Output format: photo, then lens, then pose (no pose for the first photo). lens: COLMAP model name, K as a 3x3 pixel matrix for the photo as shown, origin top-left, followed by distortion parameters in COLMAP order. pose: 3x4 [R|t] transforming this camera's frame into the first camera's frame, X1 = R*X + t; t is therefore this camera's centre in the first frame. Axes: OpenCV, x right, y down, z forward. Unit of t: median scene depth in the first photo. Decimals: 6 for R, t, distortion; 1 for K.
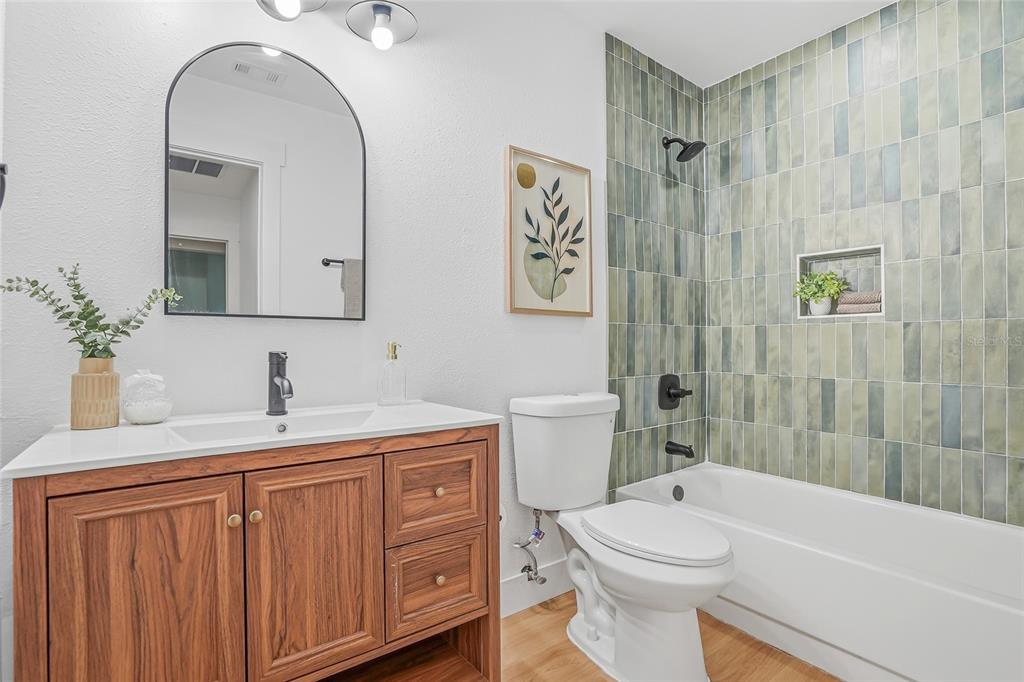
lens RADIAL K [[477.3, 0, 512.0], [0, 477.3, 341.0], [0, 0, 1]] dist [-0.061290, 0.025181]
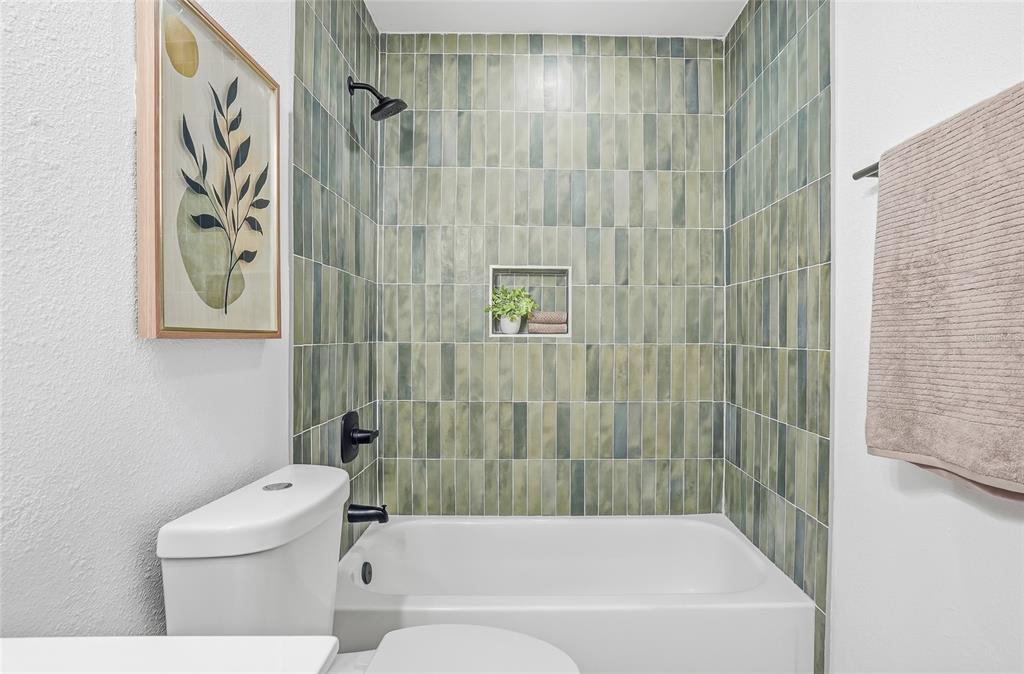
lens RADIAL K [[515.4, 0, 512.0], [0, 515.4, 337.0], [0, 0, 1]] dist [-0.045676, 0.000480]
pose [[0.596175, -0.004142, 0.802844, -0.160103], [-0.007057, 0.999921, 0.010400, -0.059152], [-0.802823, -0.011866, 0.596099, 0.386782]]
